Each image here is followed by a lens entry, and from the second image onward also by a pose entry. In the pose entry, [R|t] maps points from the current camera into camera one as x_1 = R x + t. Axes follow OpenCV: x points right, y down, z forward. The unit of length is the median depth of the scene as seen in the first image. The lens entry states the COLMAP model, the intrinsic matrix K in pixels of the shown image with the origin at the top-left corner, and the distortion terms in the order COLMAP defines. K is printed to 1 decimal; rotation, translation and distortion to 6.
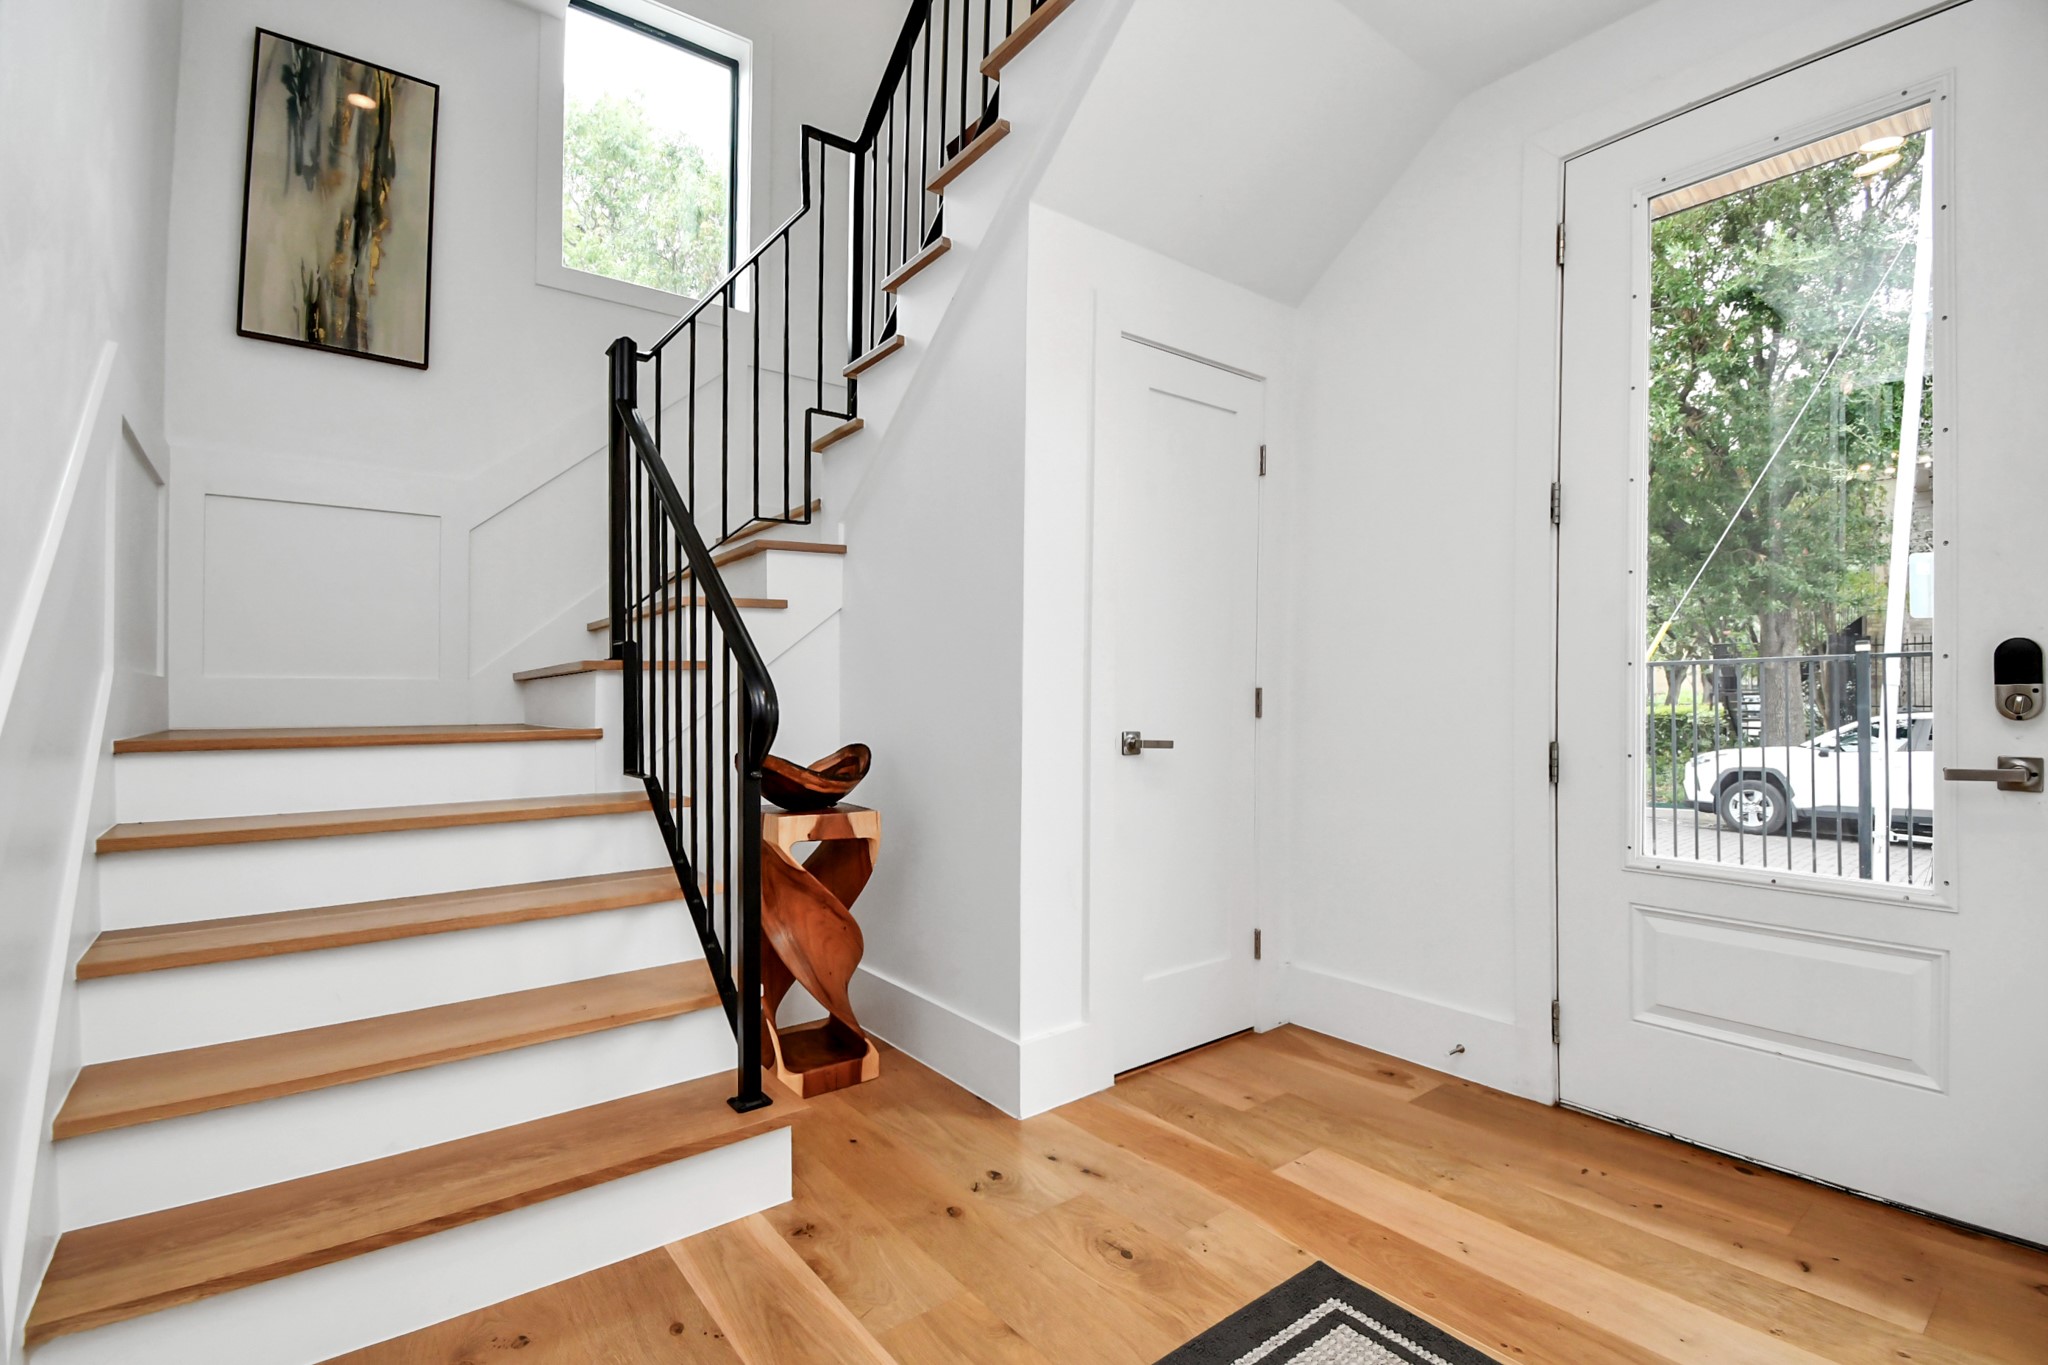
lens RADIAL K [[917.3, 0, 1038.6], [0, 917.3, 716.2], [0, 0, 1]] dist [-0.003239, -0.000711]
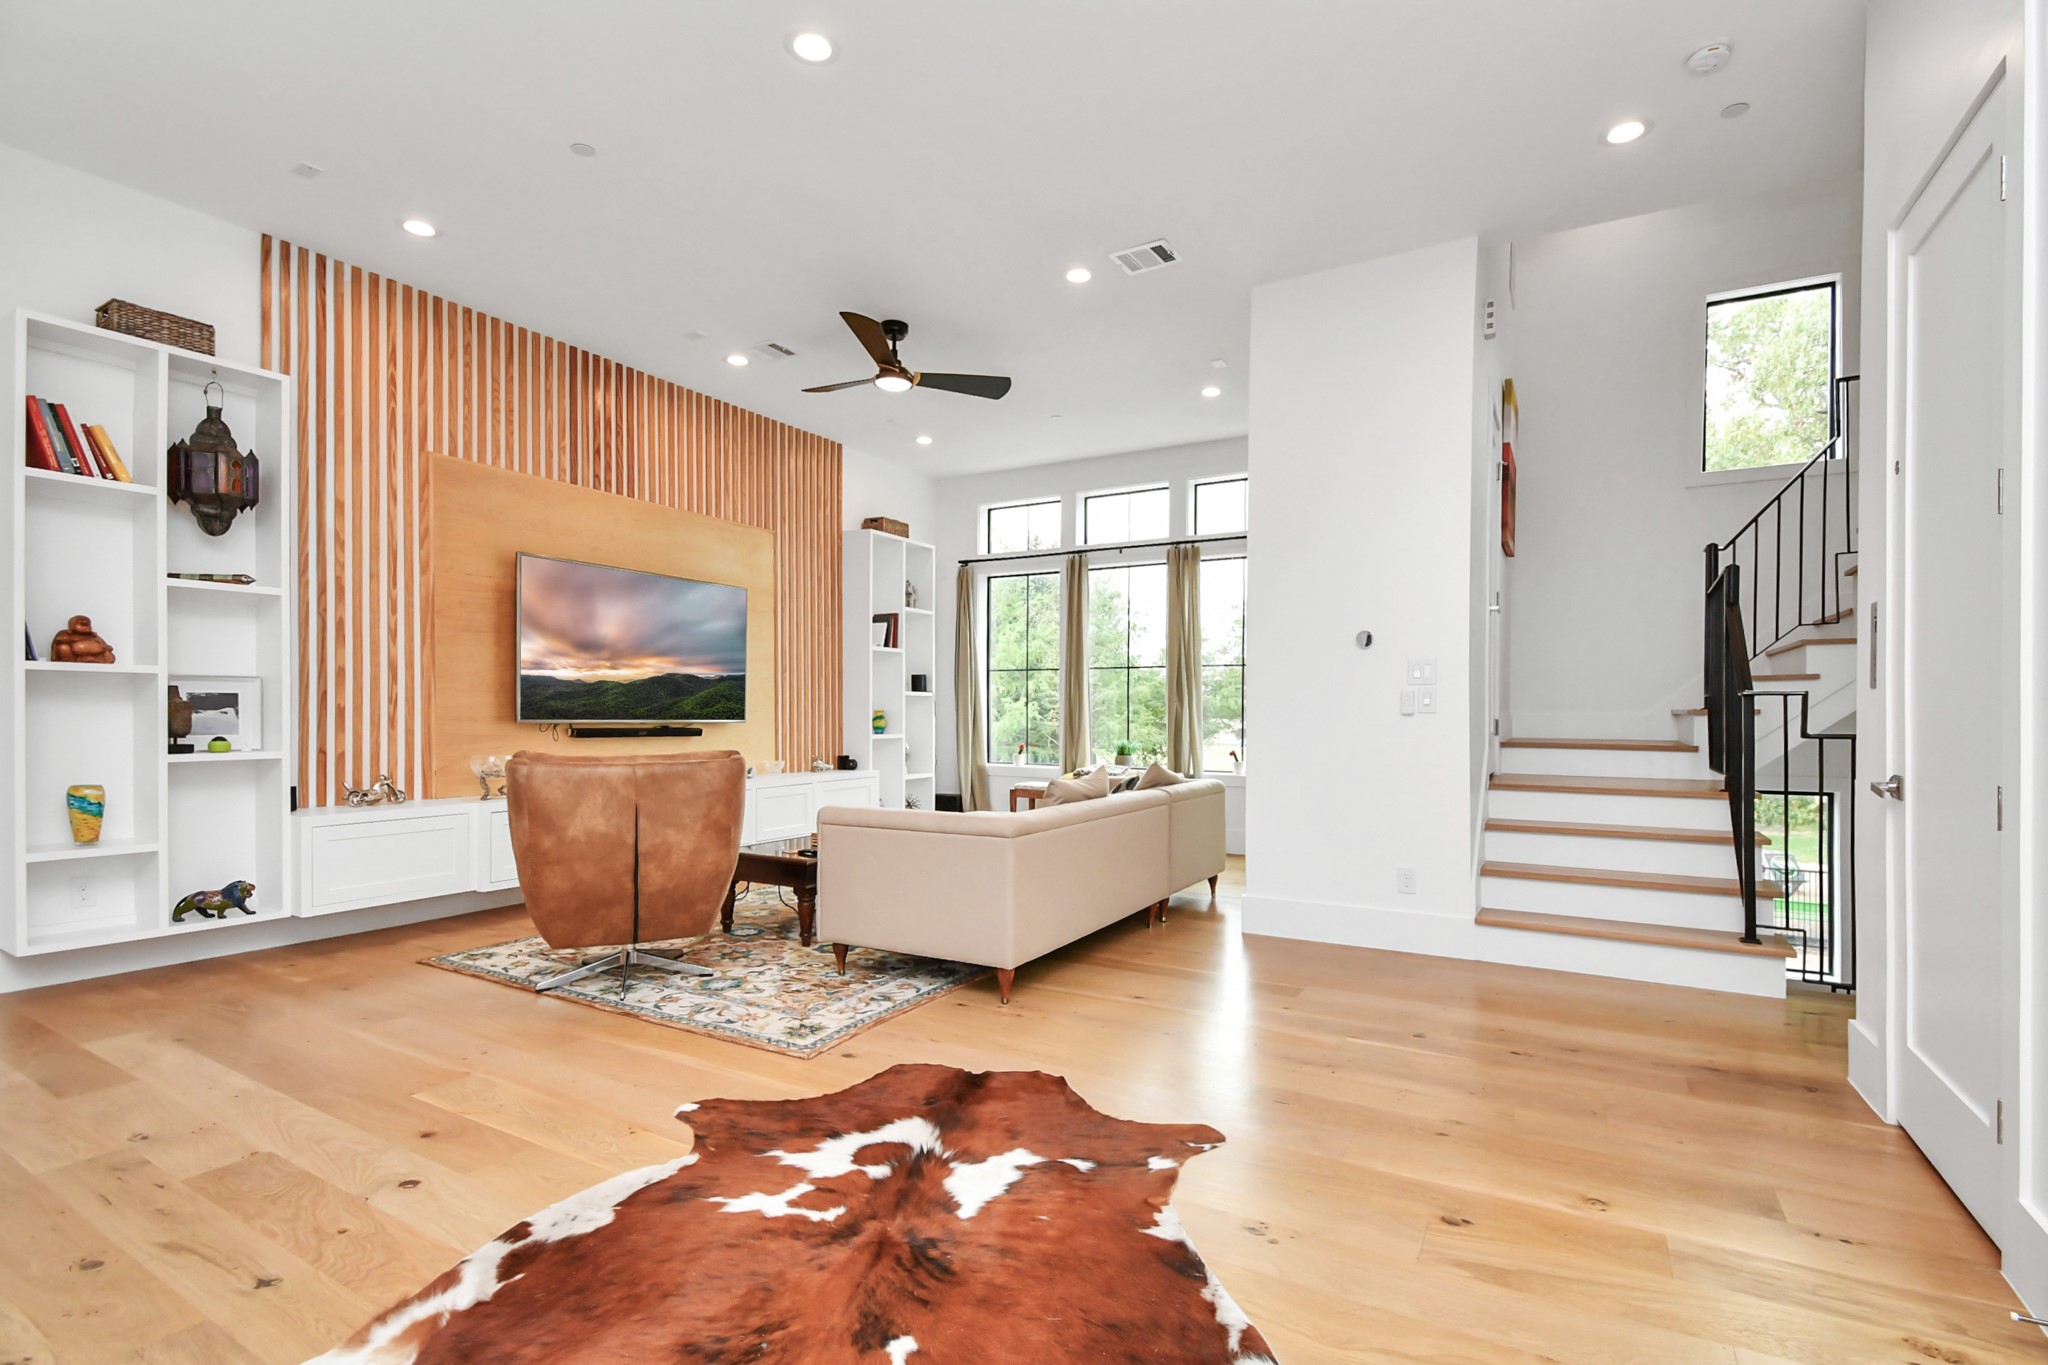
lens RADIAL K [[917.3, 0, 1038.6], [0, 917.3, 716.2], [0, 0, 1]] dist [-0.003239, -0.000711]
pose [[0.313083, 0.020590, -0.949502, 0.778623], [-0.006674, 0.999788, 0.019480, -0.065825], [0.949702, 0.000239, 0.313154, -0.778683]]
